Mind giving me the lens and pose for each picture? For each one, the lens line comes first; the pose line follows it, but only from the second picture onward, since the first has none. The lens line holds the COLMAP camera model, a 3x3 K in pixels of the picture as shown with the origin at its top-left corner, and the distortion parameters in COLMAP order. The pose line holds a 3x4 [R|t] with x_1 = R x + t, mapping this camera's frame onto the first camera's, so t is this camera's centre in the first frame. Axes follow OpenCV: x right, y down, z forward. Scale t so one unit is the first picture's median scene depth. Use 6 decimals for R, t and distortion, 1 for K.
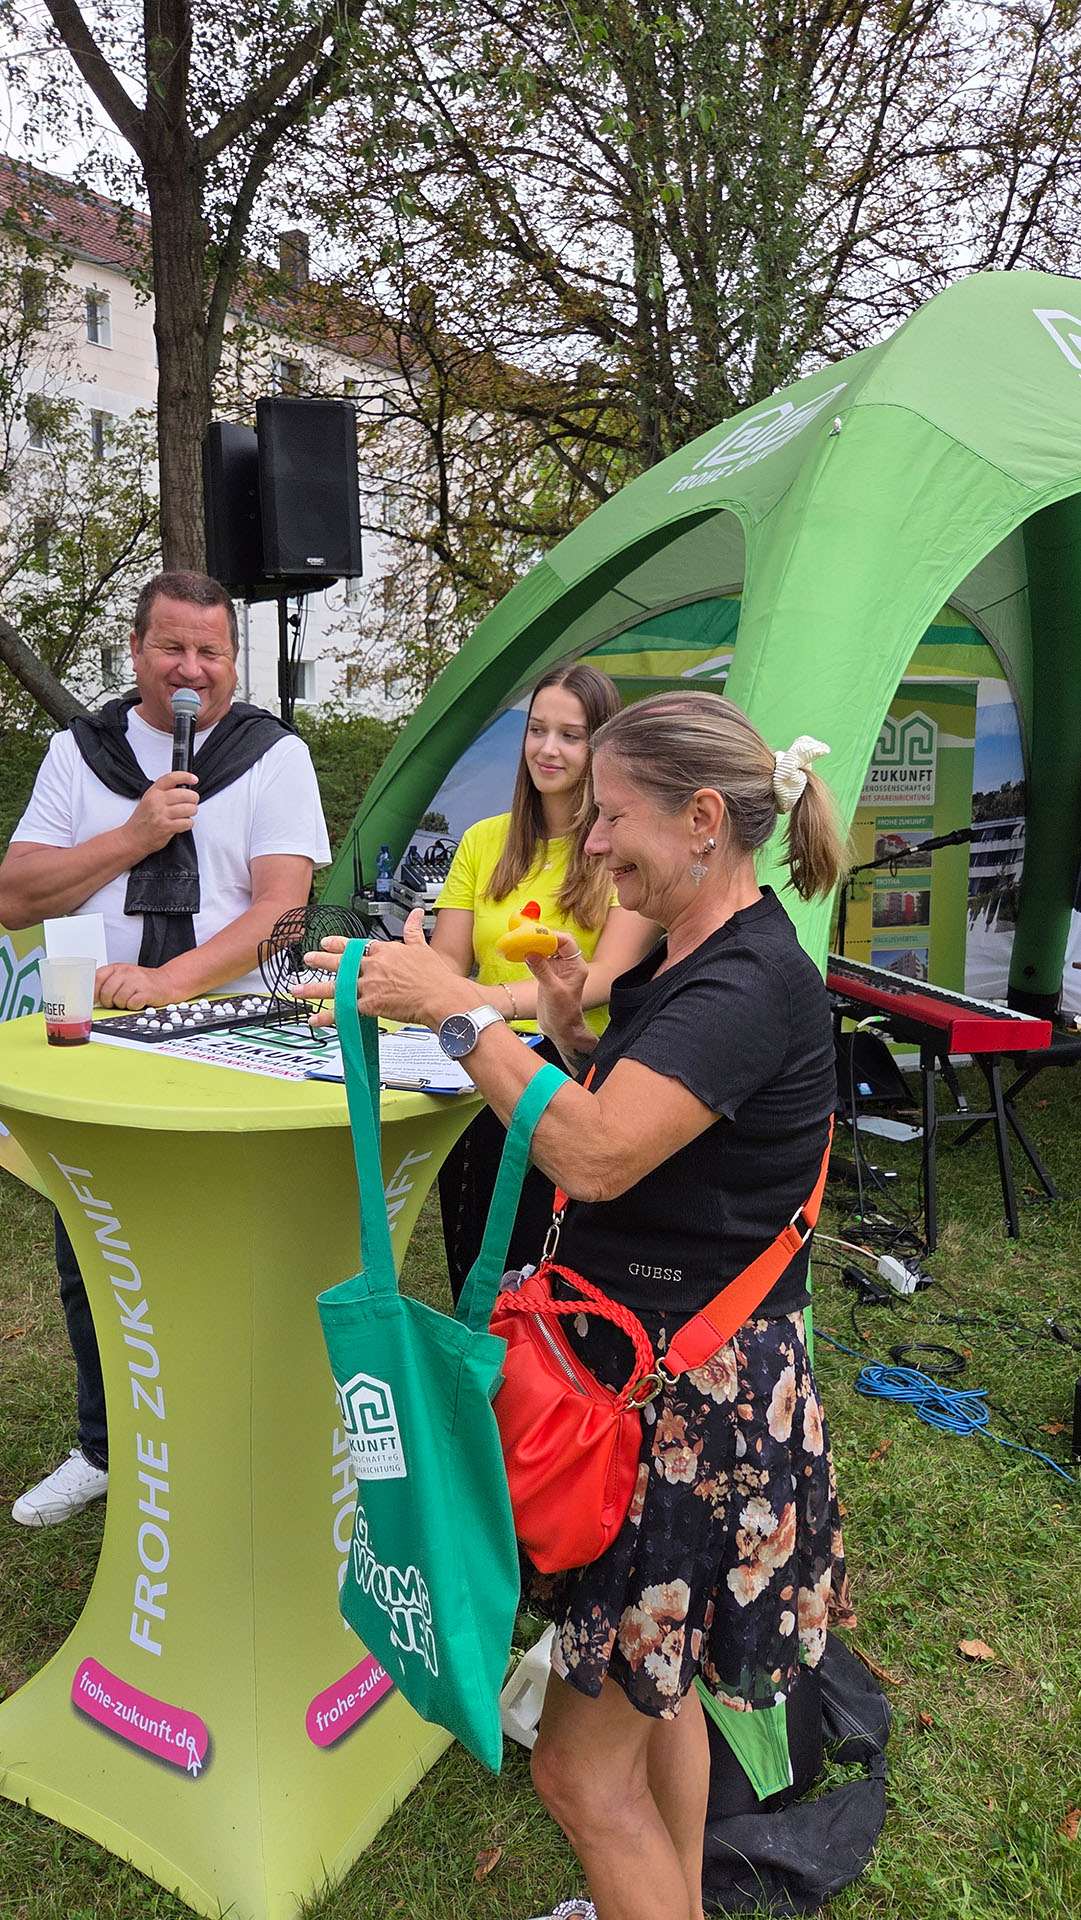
lens RADIAL K [[1291.6, 0, 541.6], [0, 1291.6, 951.8], [0, 0, 1]] dist [0.048867, -0.019931]
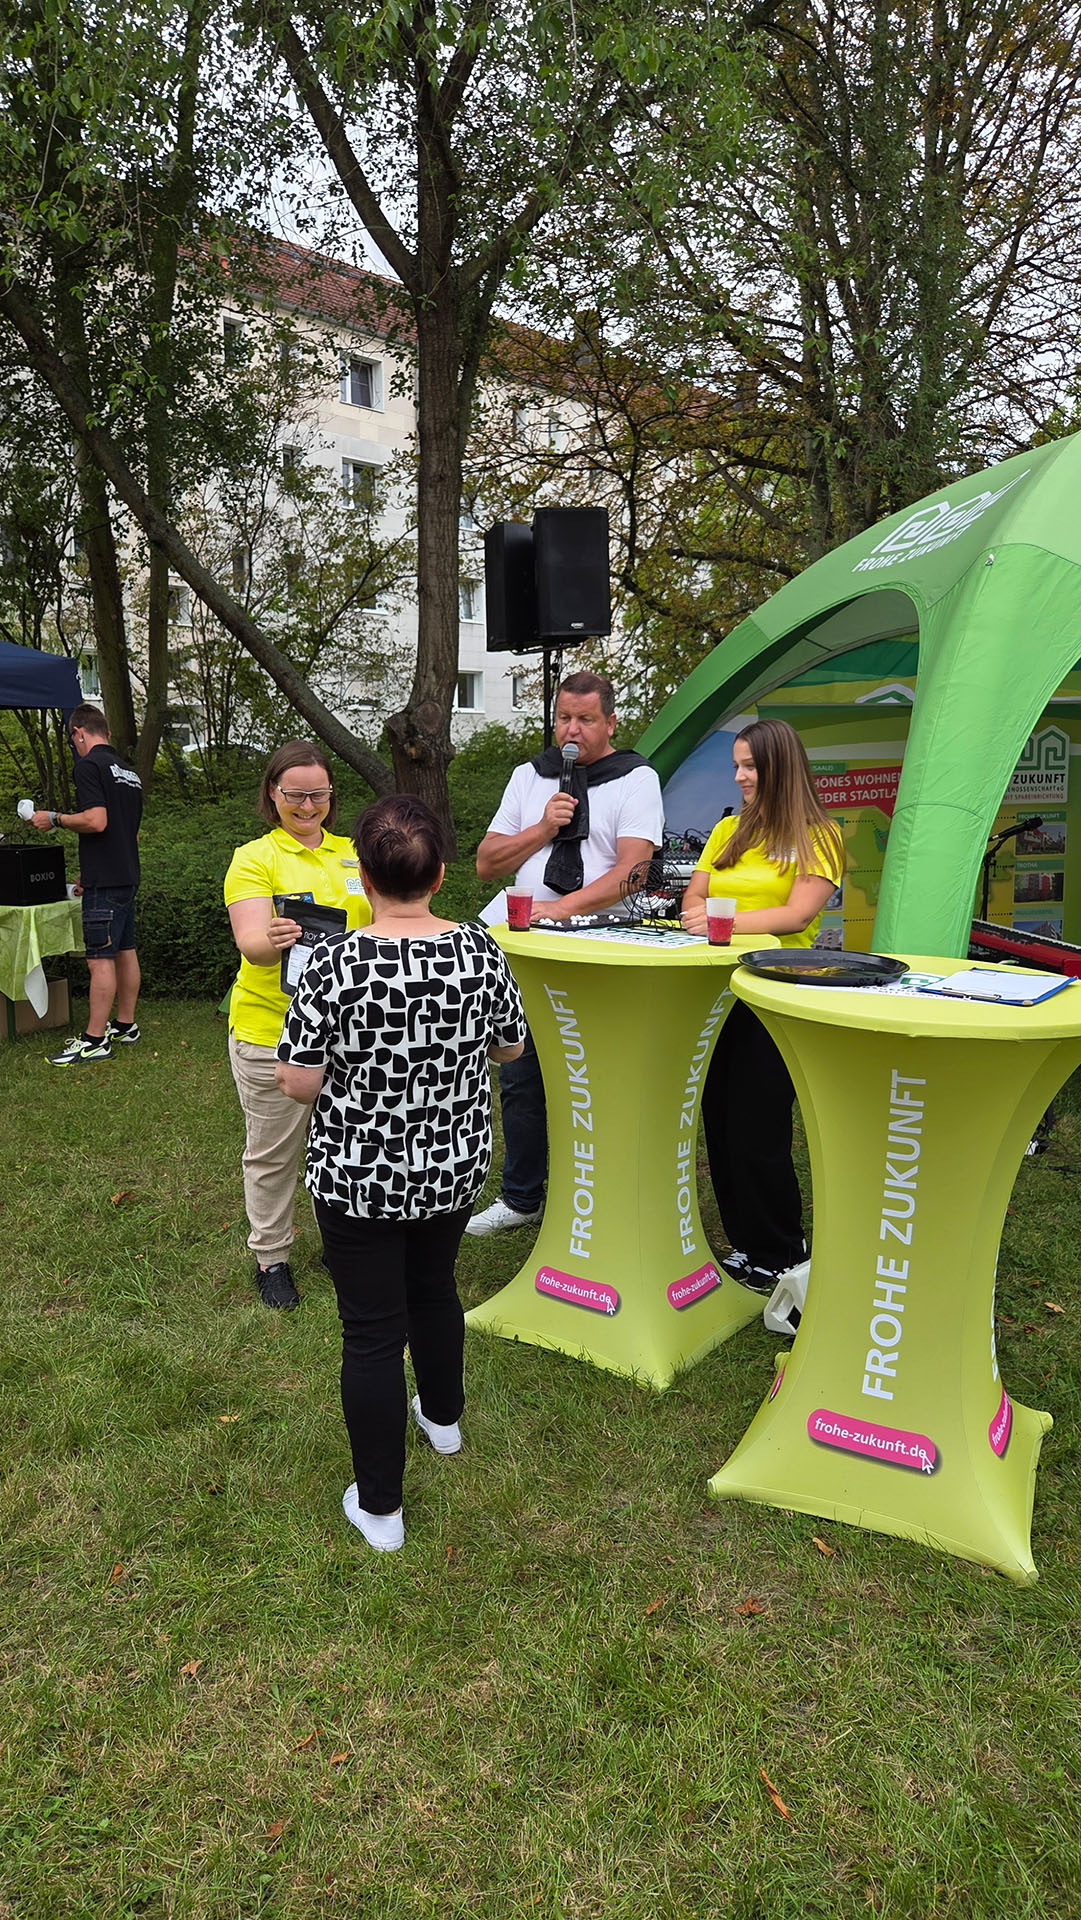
lens RADIAL K [[1291.6, 0, 541.6], [0, 1291.6, 947.4], [0, 0, 1]] dist [0.048867, -0.019931]
pose [[0.993289, 0.003943, -0.115593, -0.047087], [-0.004639, 0.999973, -0.005758, 0.033457], [0.115567, 0.006255, 0.993280, -0.278428]]
